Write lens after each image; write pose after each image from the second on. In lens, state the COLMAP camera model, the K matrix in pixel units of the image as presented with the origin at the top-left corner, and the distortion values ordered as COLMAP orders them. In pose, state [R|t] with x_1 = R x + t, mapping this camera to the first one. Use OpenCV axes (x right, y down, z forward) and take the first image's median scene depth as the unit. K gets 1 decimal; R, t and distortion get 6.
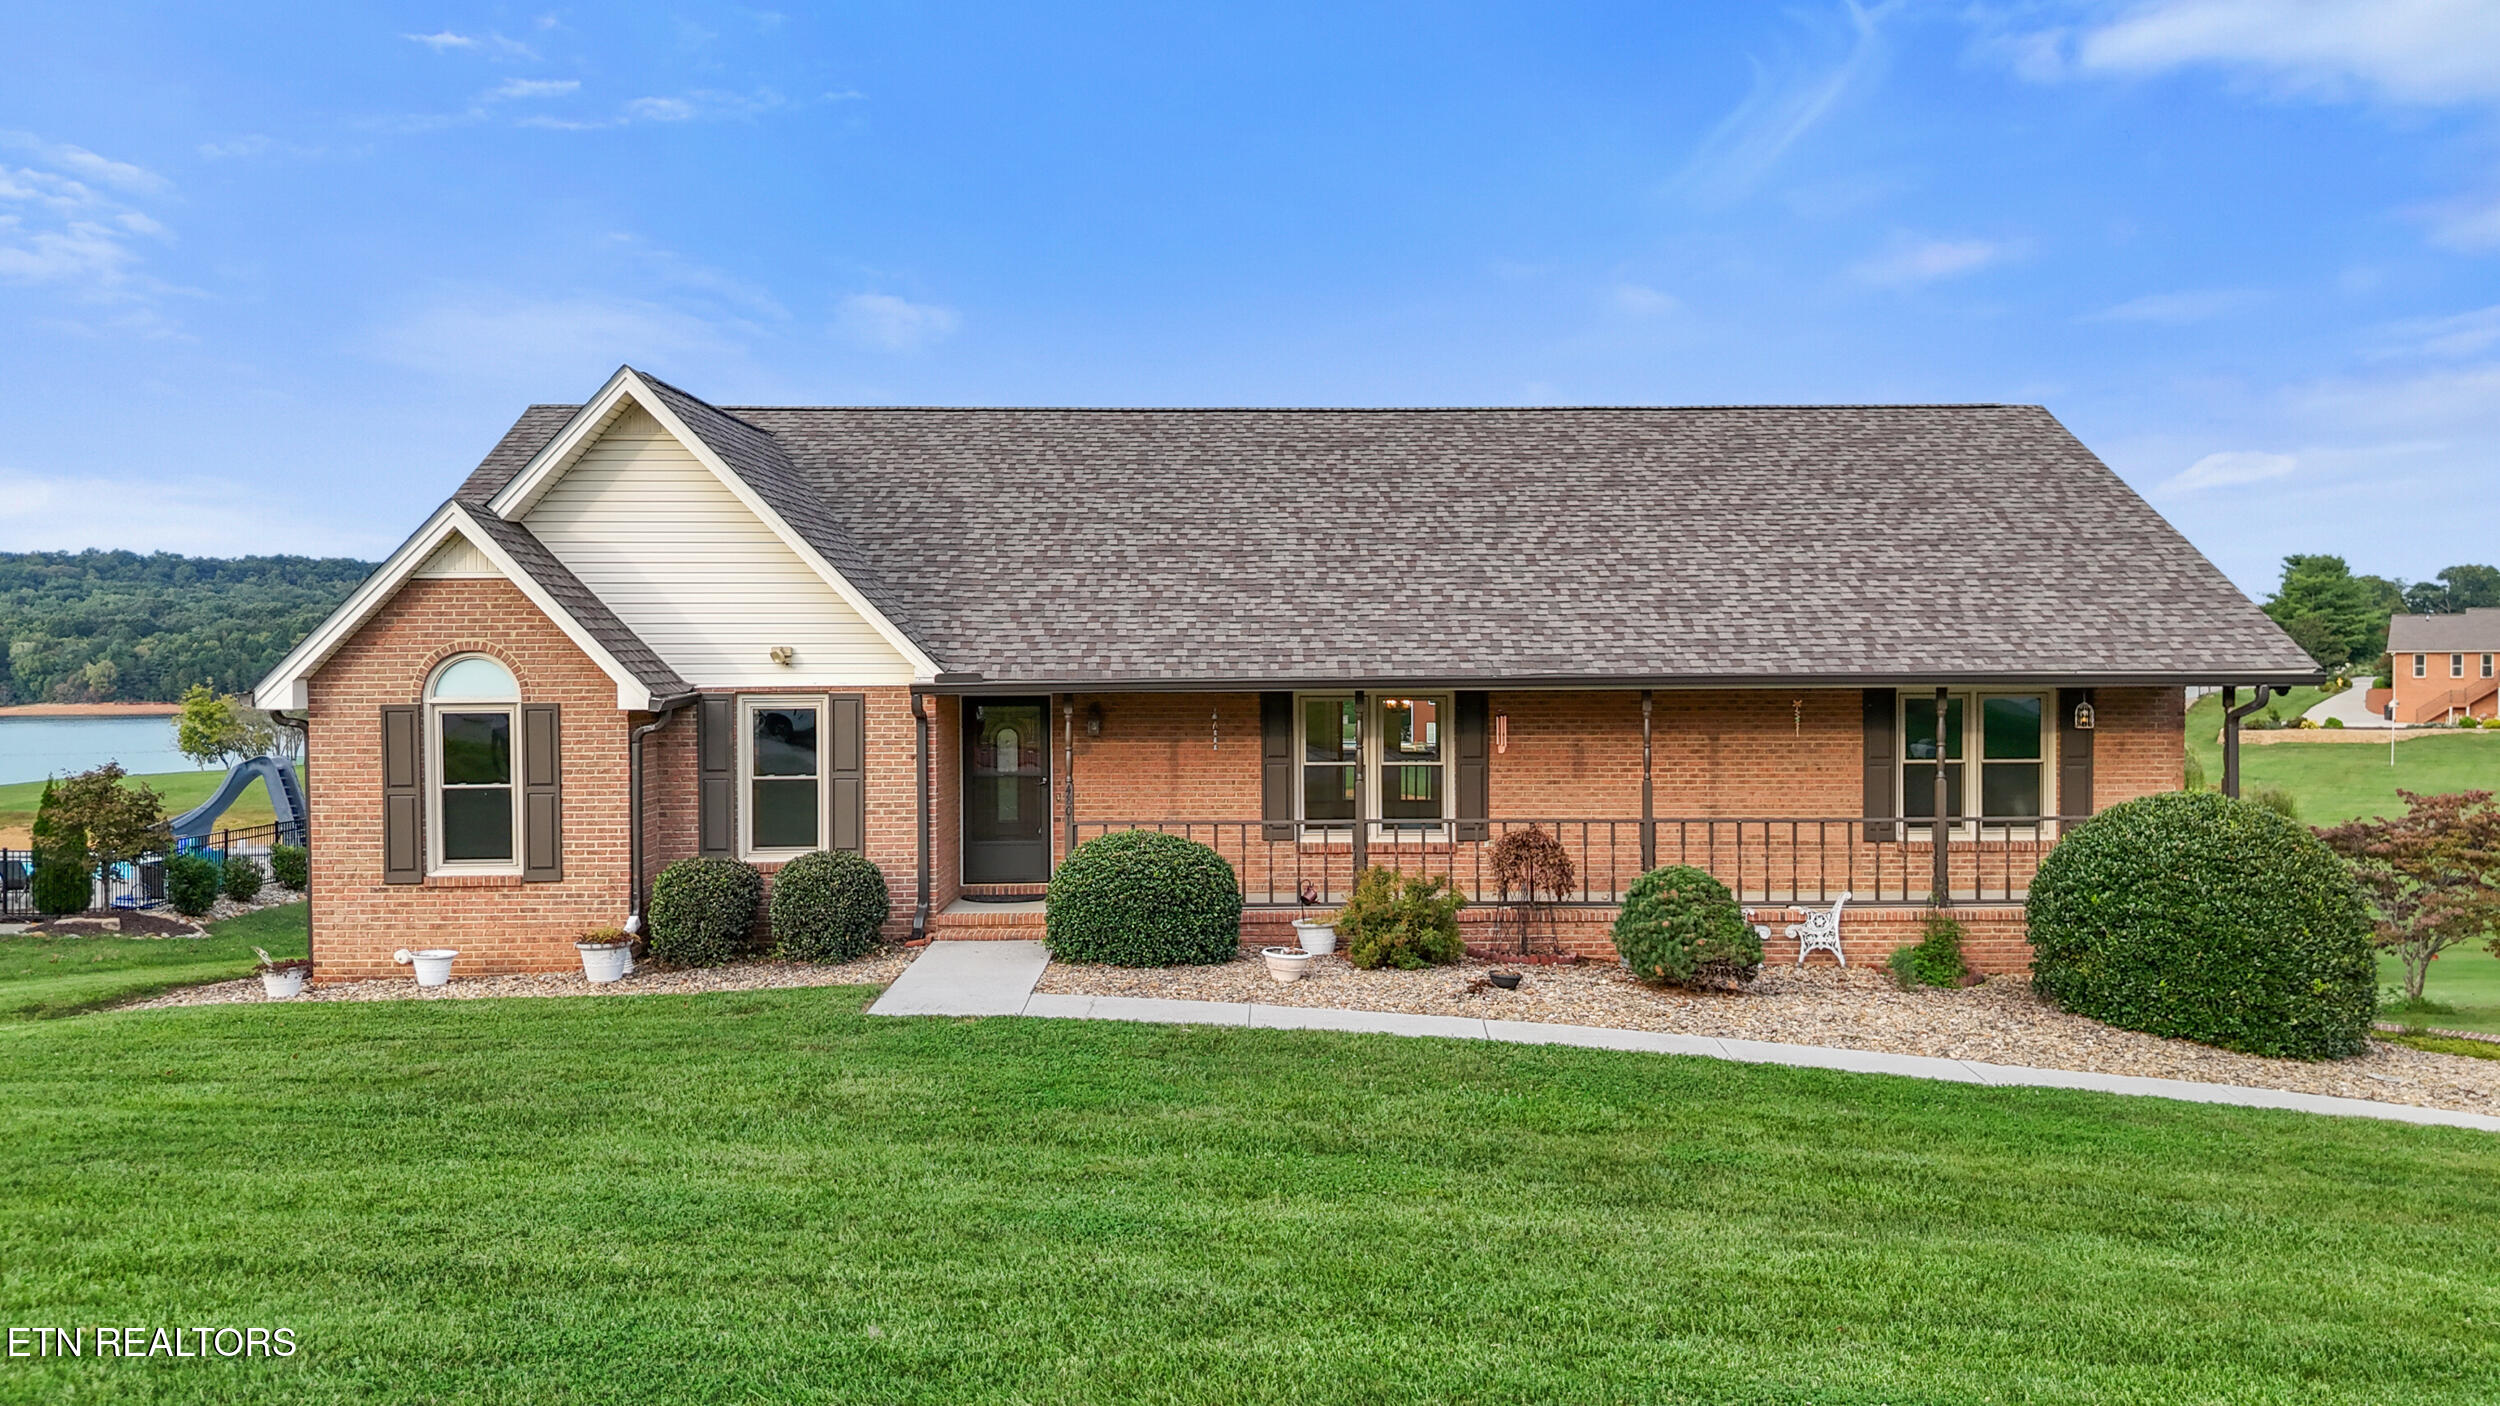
lens RADIAL K [[1858.9, 0, 1249.5], [0, 1858.9, 696.3], [0, 0, 1]] dist [0.059446, -0.046833]
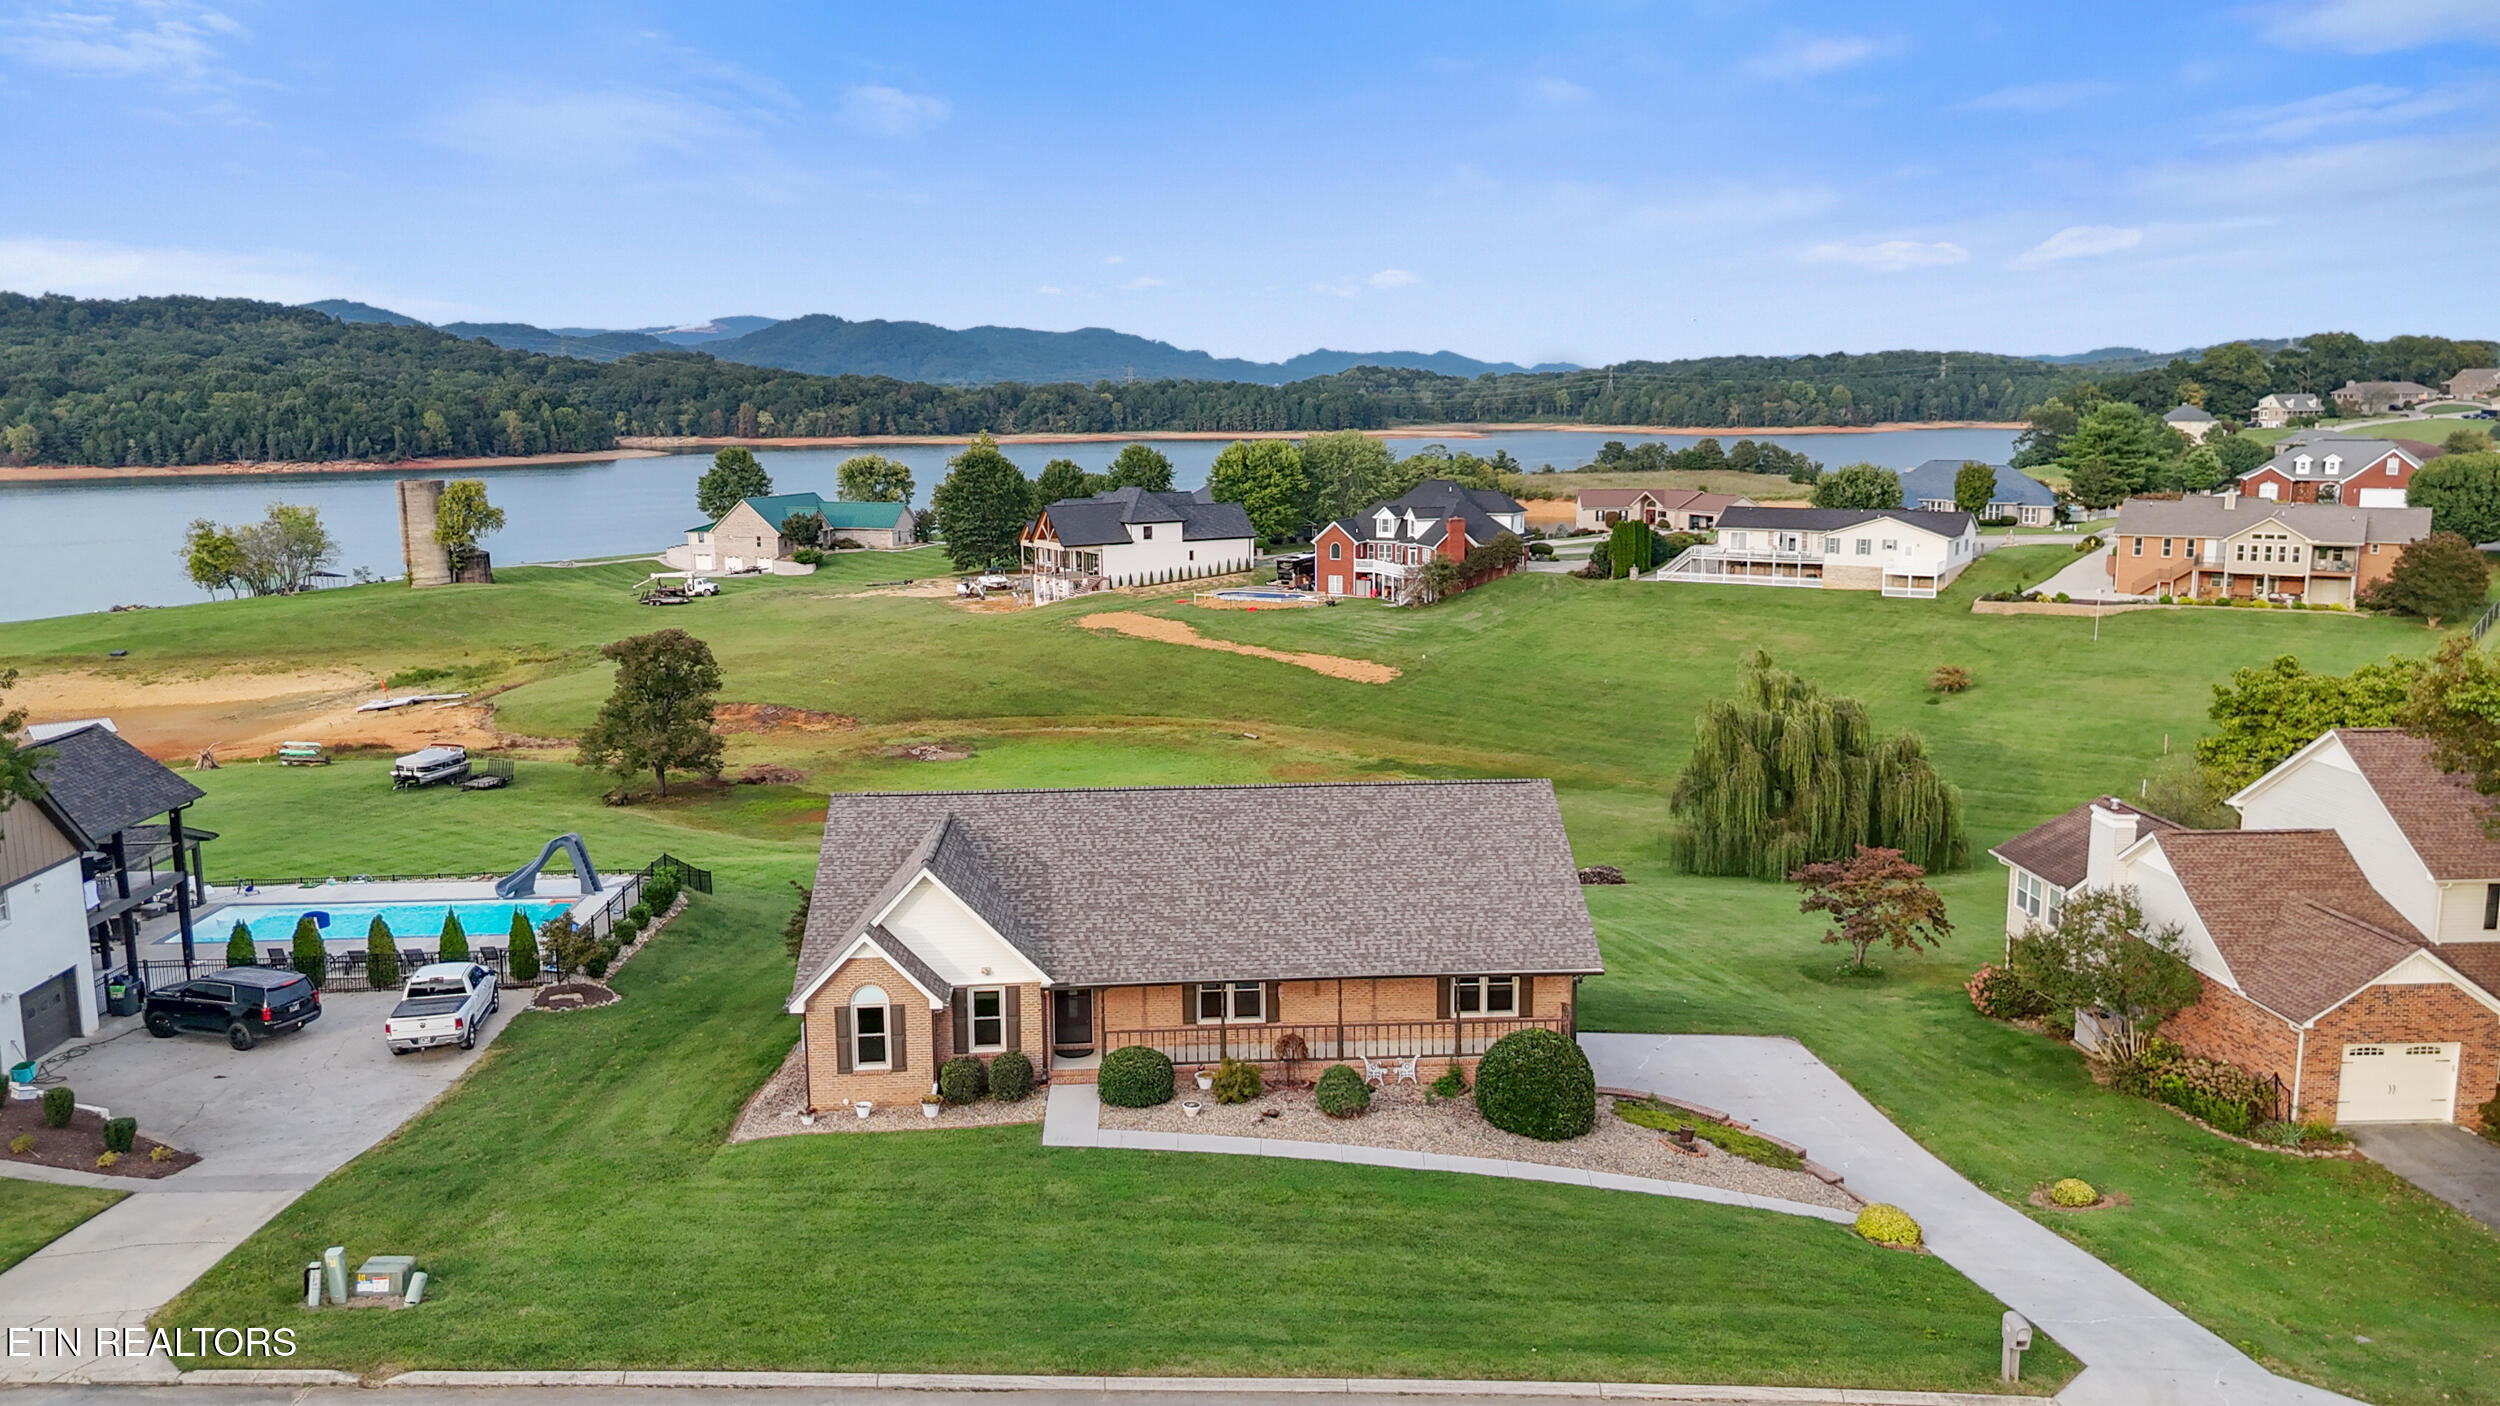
lens RADIAL K [[1858.9, 0, 1254.3], [0, 1858.9, 703.0], [0, 0, 1]] dist [0.059446, -0.046833]
pose [[0.999084, -0.009667, 0.041679, 0.003108], [0.003367, 0.988885, 0.148647, -0.732031], [-0.042653, -0.148370, 0.988012, -1.377019]]
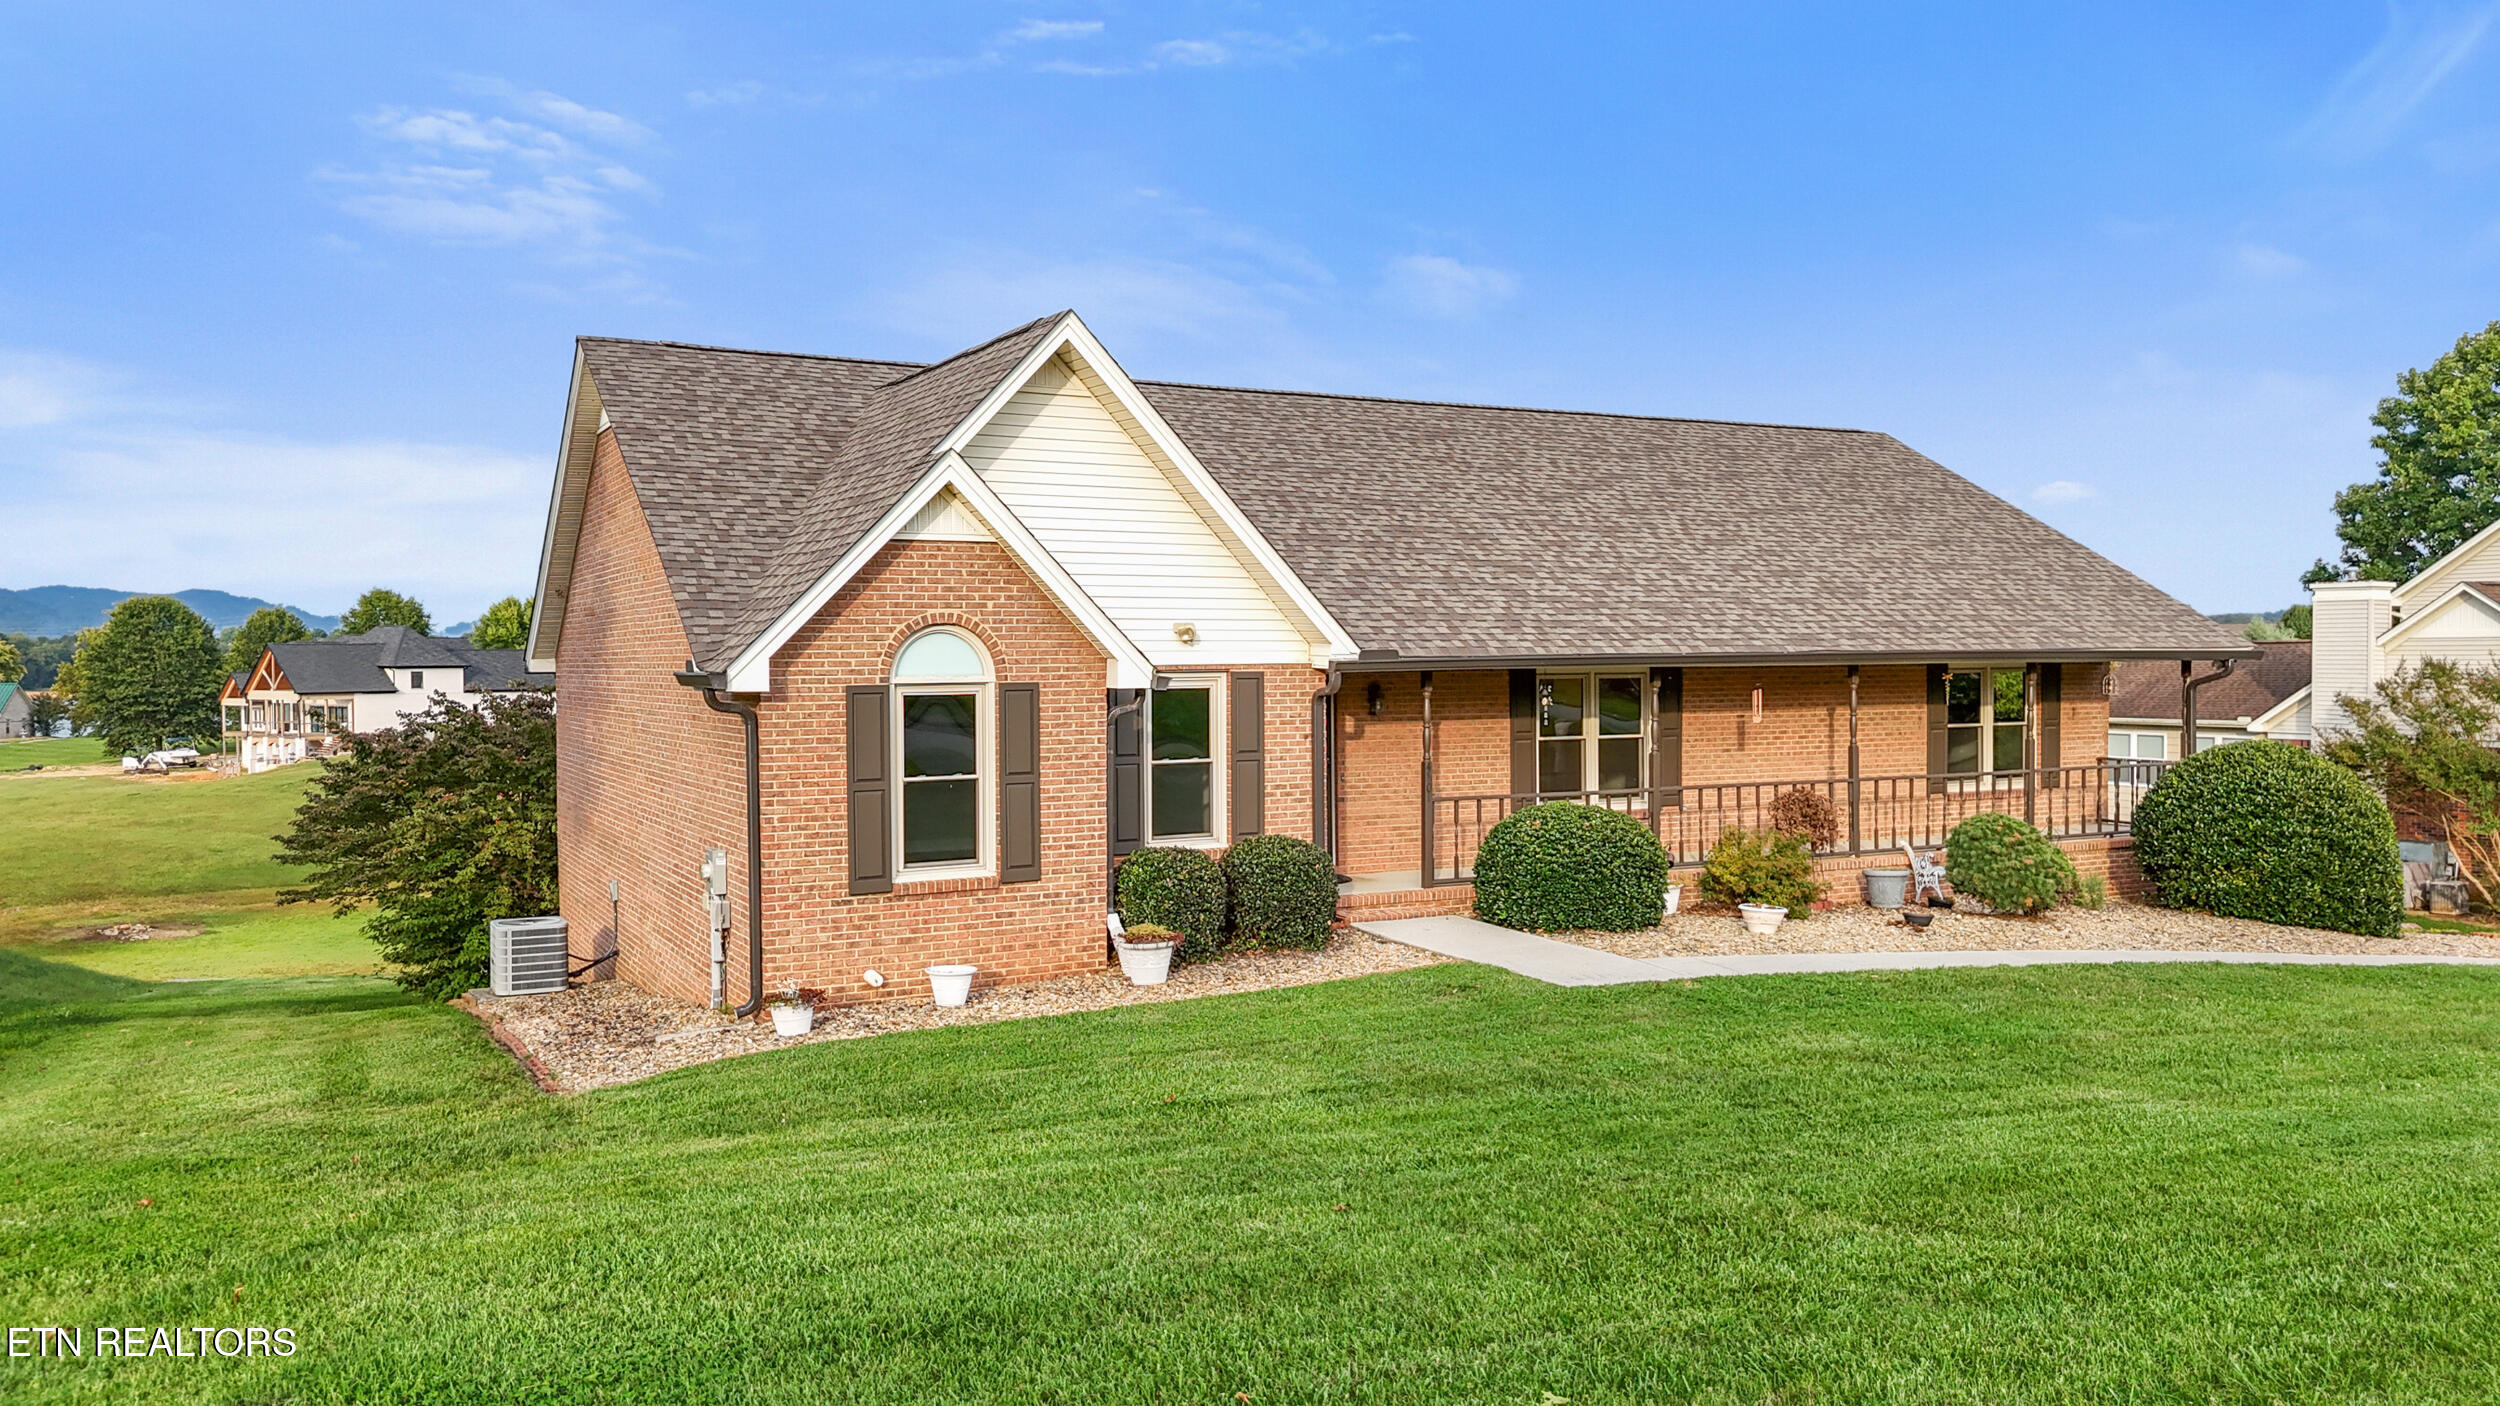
lens RADIAL K [[1858.9, 0, 1256.4], [0, 1858.9, 692.3], [0, 0, 1]] dist [0.059446, -0.046833]
pose [[0.891299, -0.009606, 0.453314, -0.643723], [0.010597, 0.999944, 0.000355, 0.008801], [-0.453292, 0.004487, 0.891351, 0.149239]]
